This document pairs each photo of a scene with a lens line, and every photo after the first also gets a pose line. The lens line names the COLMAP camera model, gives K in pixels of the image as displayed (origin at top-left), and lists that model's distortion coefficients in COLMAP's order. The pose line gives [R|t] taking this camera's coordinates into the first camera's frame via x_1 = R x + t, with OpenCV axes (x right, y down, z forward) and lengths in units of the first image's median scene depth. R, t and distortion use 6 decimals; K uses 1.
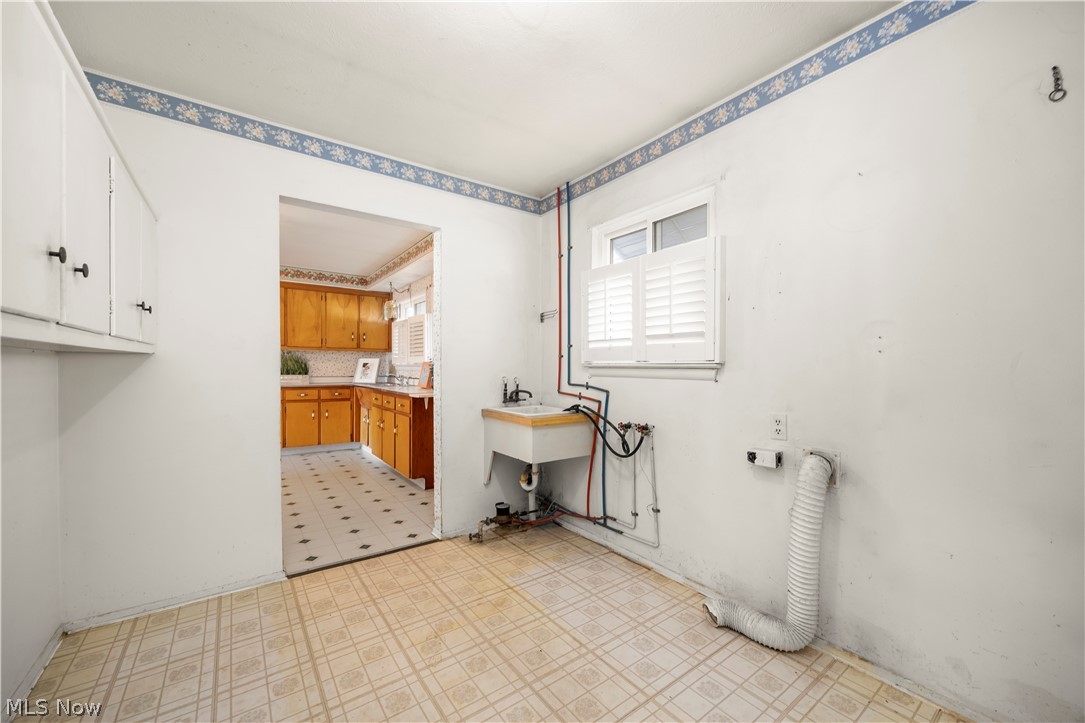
lens RADIAL K [[423.8, 0, 544.2], [0, 423.8, 374.3], [0, 0, 1]] dist [-0.000562, -0.000209]
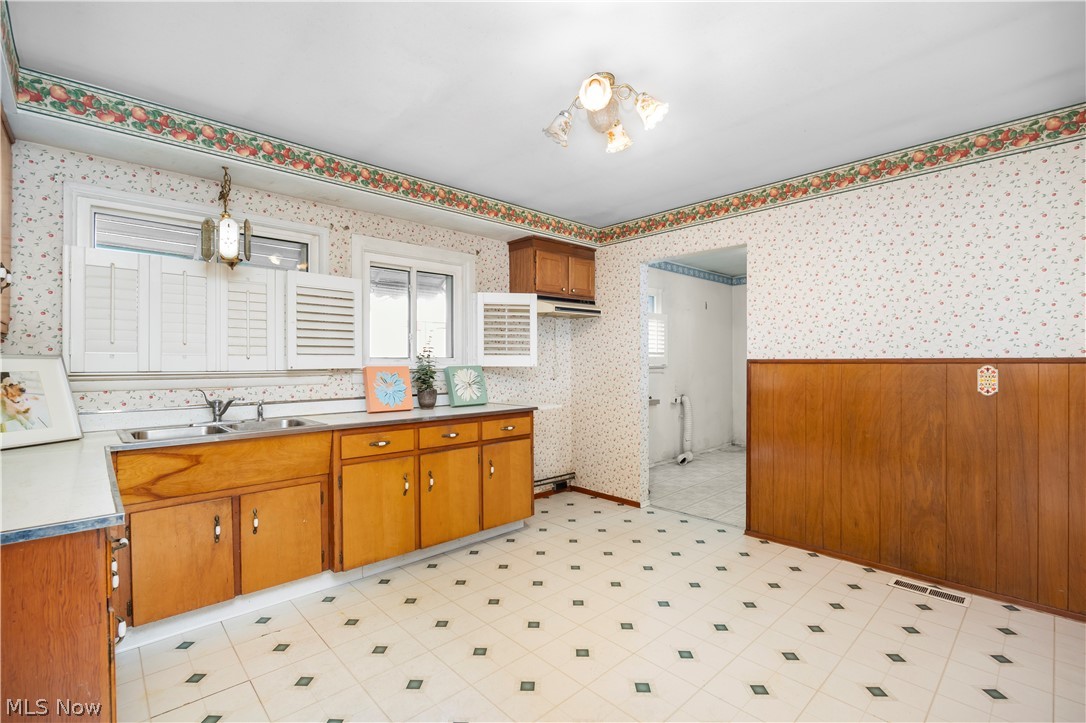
lens RADIAL K [[477.7, 0, 542.7], [0, 477.7, 364.3], [0, 0, 1]] dist [-0.010546, 0.000425]
pose [[-0.125858, -0.008580, 0.992011, -1.595033], [0.024503, 0.999631, 0.011754, -0.058669], [-0.991746, 0.025786, -0.125601, 1.453192]]
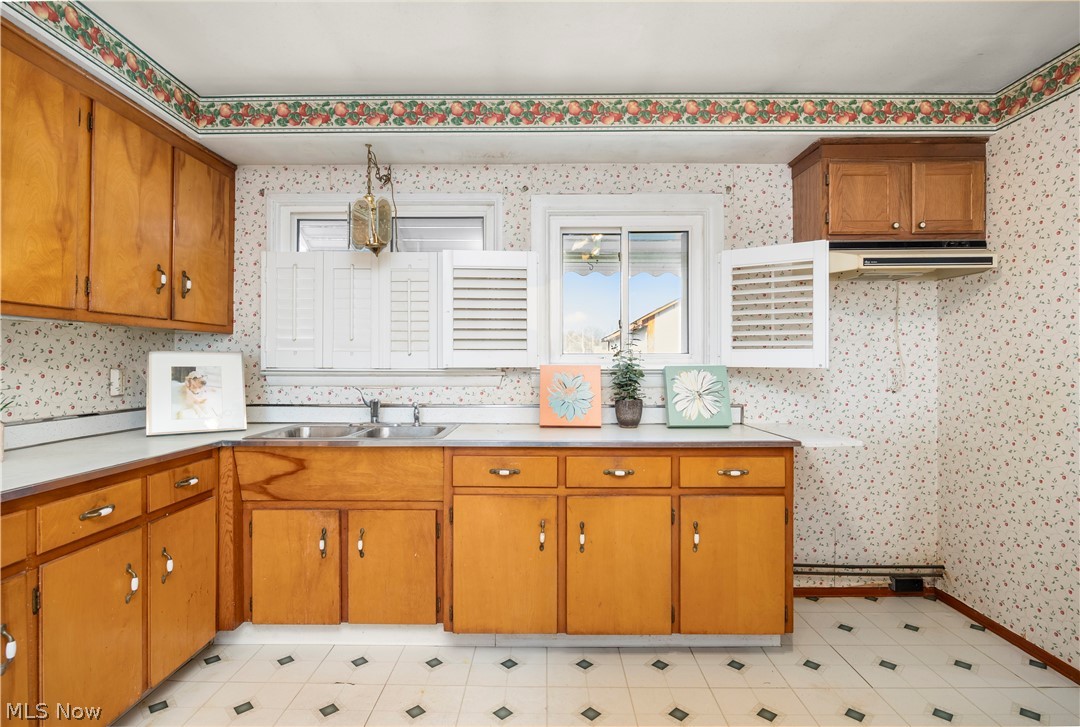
lens RADIAL K [[532.0, 0, 542.3], [0, 532.0, 363.2], [0, 0, 1]] dist [-0.015573, 0.001035]
pose [[0.591074, -0.006397, 0.806592, -1.265385], [0.019249, 0.999796, -0.006176, -0.049866], [-0.806387, 0.019177, 0.591077, 1.210500]]
